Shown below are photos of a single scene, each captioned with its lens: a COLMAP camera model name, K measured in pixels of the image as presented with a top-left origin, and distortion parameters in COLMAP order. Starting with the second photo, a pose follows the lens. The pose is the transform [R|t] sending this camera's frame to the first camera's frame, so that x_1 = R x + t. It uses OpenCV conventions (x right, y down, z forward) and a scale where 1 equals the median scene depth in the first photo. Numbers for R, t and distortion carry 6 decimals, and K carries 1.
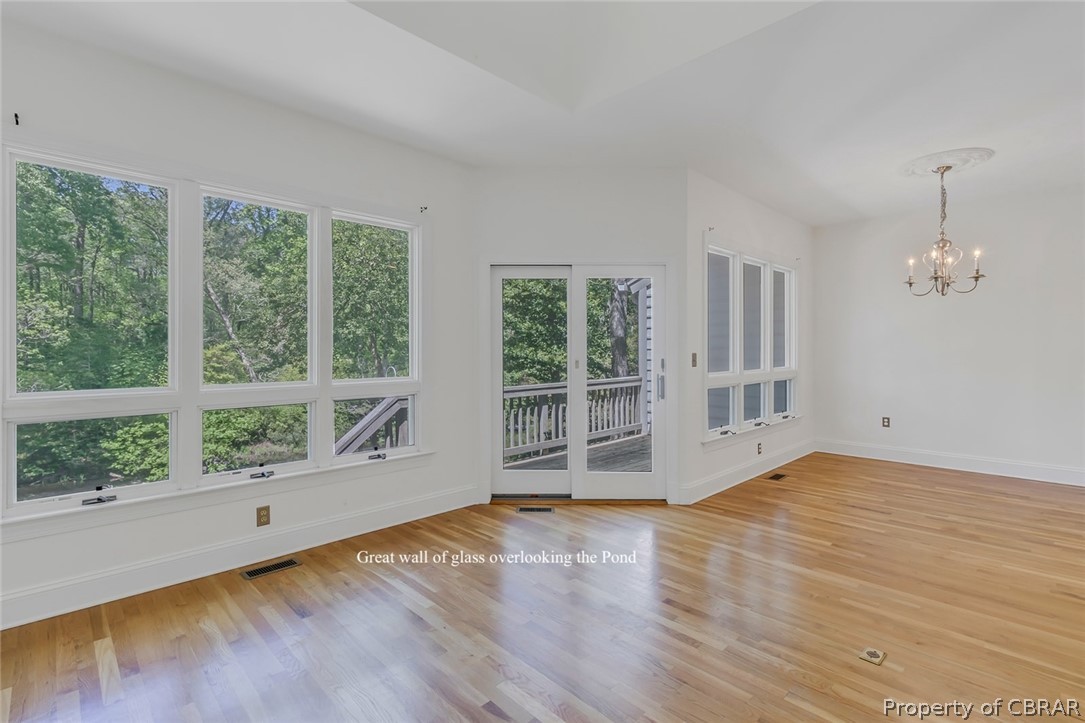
lens RADIAL K [[503.4, 0, 547.5], [0, 503.4, 356.0], [0, 0, 1]] dist [0.009258, -0.000553]
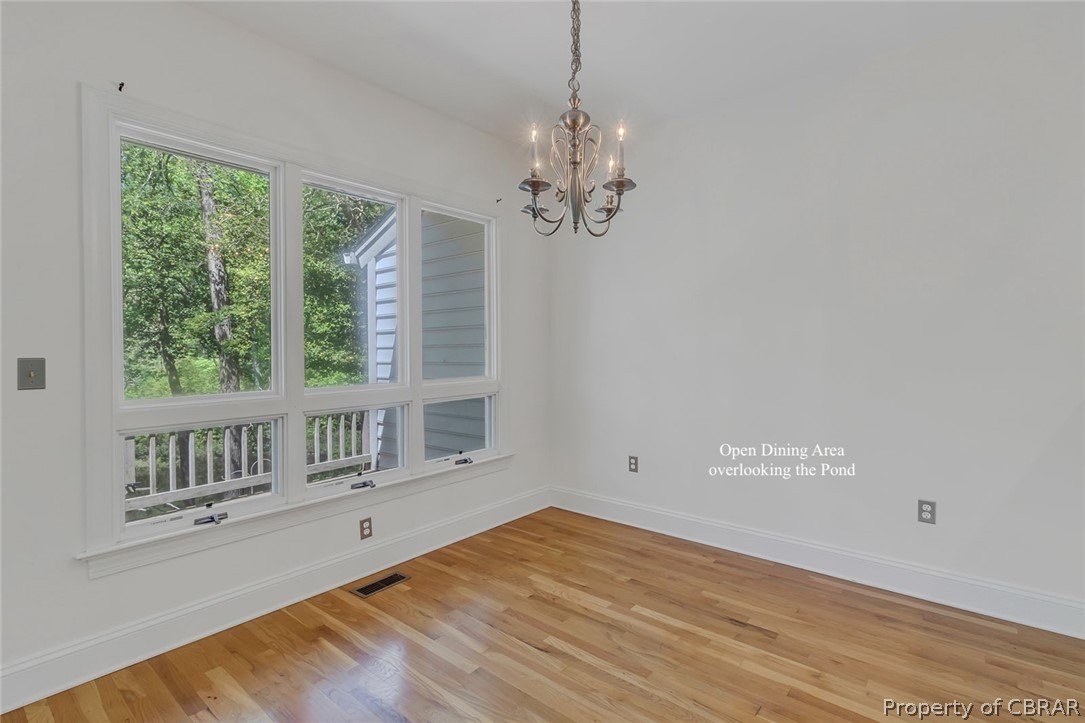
lens RADIAL K [[503.4, 0, 541.3], [0, 503.4, 354.1], [0, 0, 1]] dist [0.009258, -0.000553]
pose [[0.996567, 0.004416, 0.082672, 0.473255], [-0.004374, 0.999990, -0.000687, -0.004856], [-0.082674, 0.000323, 0.996577, 0.361951]]
